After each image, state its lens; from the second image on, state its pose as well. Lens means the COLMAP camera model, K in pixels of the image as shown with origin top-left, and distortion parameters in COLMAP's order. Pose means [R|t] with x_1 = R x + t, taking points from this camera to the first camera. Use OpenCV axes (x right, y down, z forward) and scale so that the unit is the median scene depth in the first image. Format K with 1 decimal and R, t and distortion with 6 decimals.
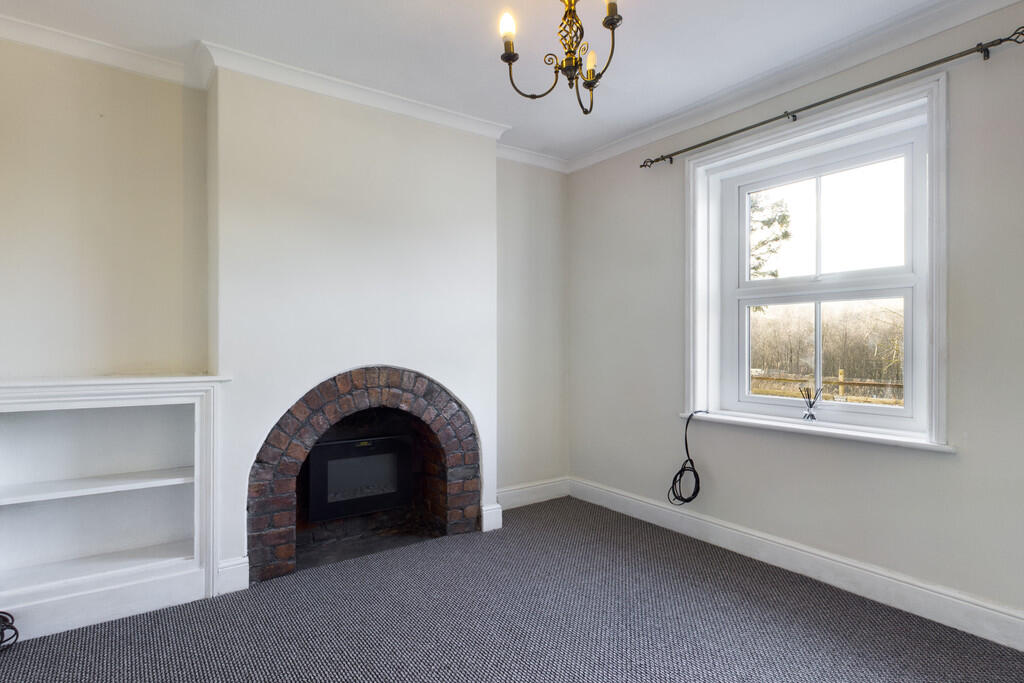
lens RADIAL K [[542.6, 0, 514.4], [0, 542.6, 340.8], [0, 0, 1]] dist [0.003156, -0.000271]
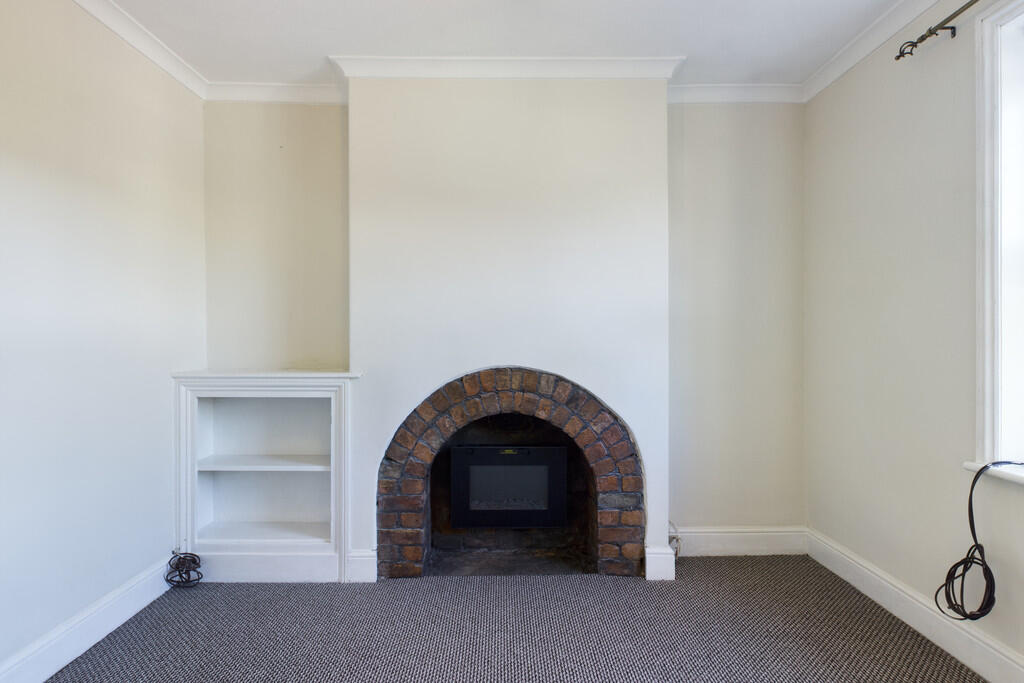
lens RADIAL K [[542.6, 0, 511.5], [0, 542.6, 340.5], [0, 0, 1]] dist [0.003156, -0.000271]
pose [[0.822554, -0.002116, -0.568683, 0.251244], [0.003848, 0.999991, 0.001845, 0.001263], [0.568674, -0.003706, 0.822554, 0.259574]]
